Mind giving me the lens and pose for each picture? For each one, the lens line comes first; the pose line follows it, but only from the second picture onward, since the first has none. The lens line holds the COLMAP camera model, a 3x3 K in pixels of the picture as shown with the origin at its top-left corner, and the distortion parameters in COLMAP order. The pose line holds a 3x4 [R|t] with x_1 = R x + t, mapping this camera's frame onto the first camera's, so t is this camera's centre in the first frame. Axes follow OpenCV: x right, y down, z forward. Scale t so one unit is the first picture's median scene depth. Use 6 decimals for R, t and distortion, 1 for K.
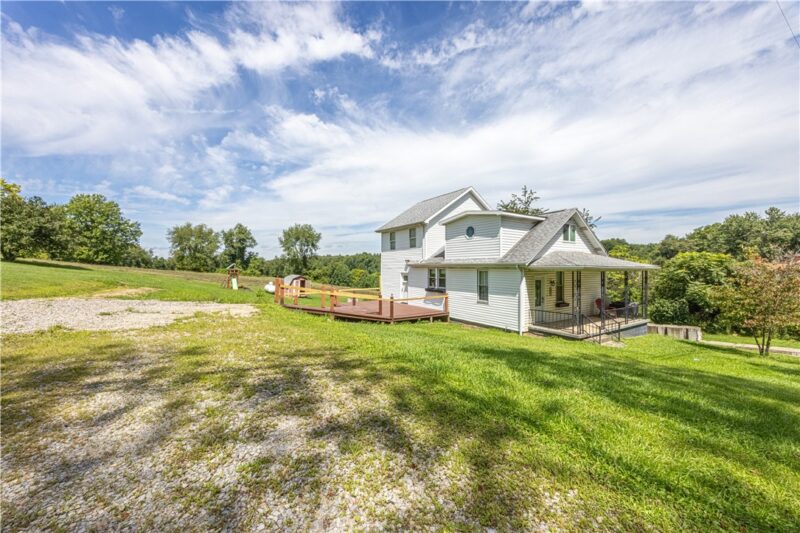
lens RADIAL K [[308.2, 0, 380.3], [0, 308.2, 259.4], [0, 0, 1]] dist [-0.000628, -0.000005]
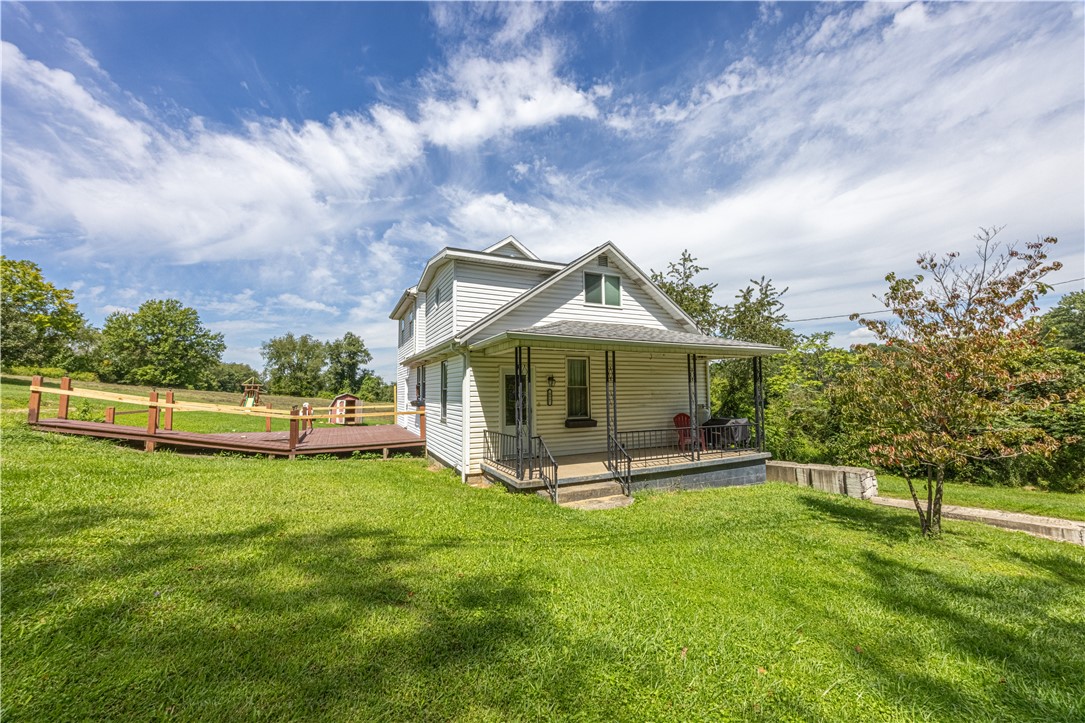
lens RADIAL K [[418.0, 0, 515.8], [0, 418.0, 351.8], [0, 0, 1]] dist [-0.000628, -0.000005]
pose [[0.993579, -0.023417, -0.110691, 0.373815], [0.016059, 0.997630, -0.066899, 0.048359], [0.111996, 0.064692, 0.991601, 0.185899]]
